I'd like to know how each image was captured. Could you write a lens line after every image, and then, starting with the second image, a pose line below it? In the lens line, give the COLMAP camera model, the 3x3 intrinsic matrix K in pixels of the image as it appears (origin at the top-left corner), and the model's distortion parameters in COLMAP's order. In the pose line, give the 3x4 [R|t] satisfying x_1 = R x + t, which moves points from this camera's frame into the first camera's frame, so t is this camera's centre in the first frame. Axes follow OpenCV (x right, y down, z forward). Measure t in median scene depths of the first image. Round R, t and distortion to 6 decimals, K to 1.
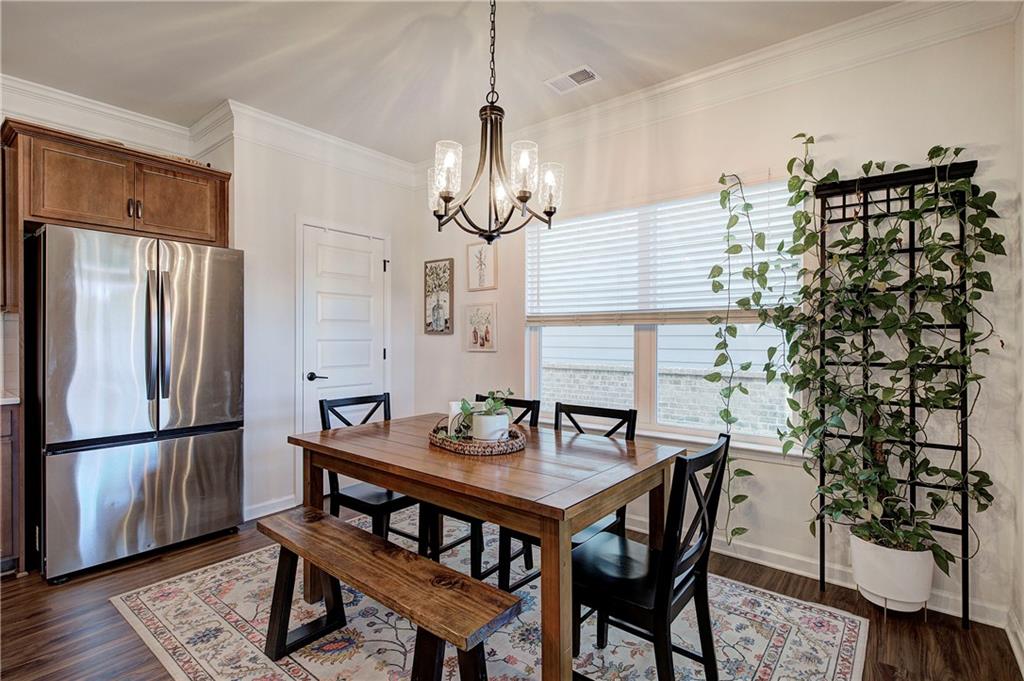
lens RADIAL K [[486.1, 0, 512.0], [0, 486.1, 340.5], [0, 0, 1]] dist [0.000780, -0.000271]
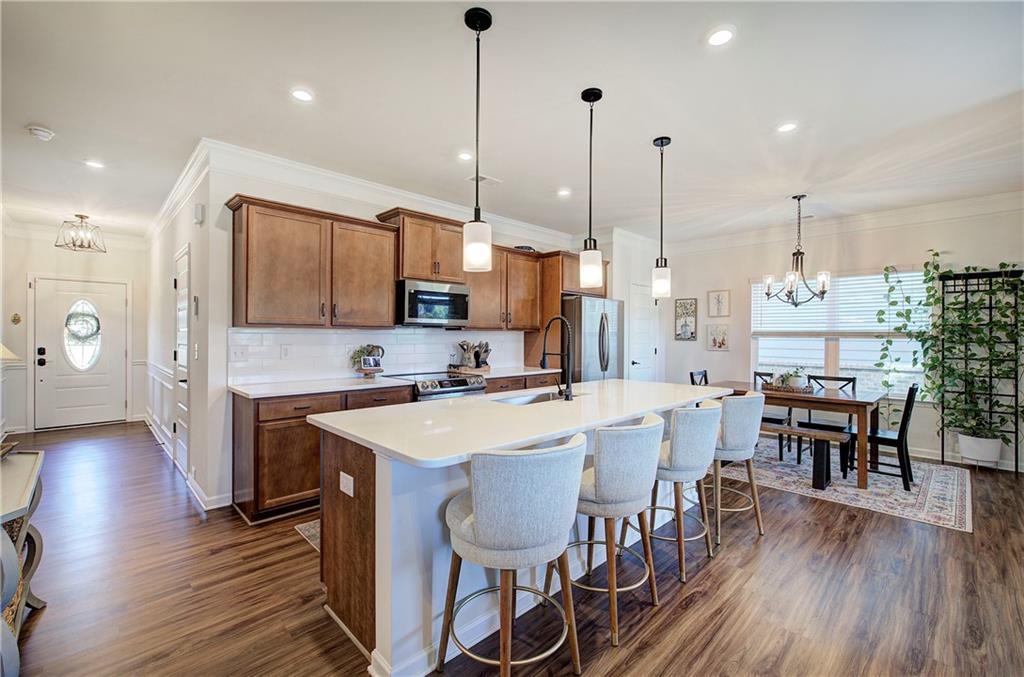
lens RADIAL K [[433.6, 0, 517.8], [0, 433.6, 338.2], [0, 0, 1]] dist [0.000831, 0.000154]
pose [[0.992940, 0.006878, -0.118414, -1.033547], [-0.007034, 0.999975, -0.000902, -0.028178], [0.118405, 0.001728, 0.992964, -1.164526]]
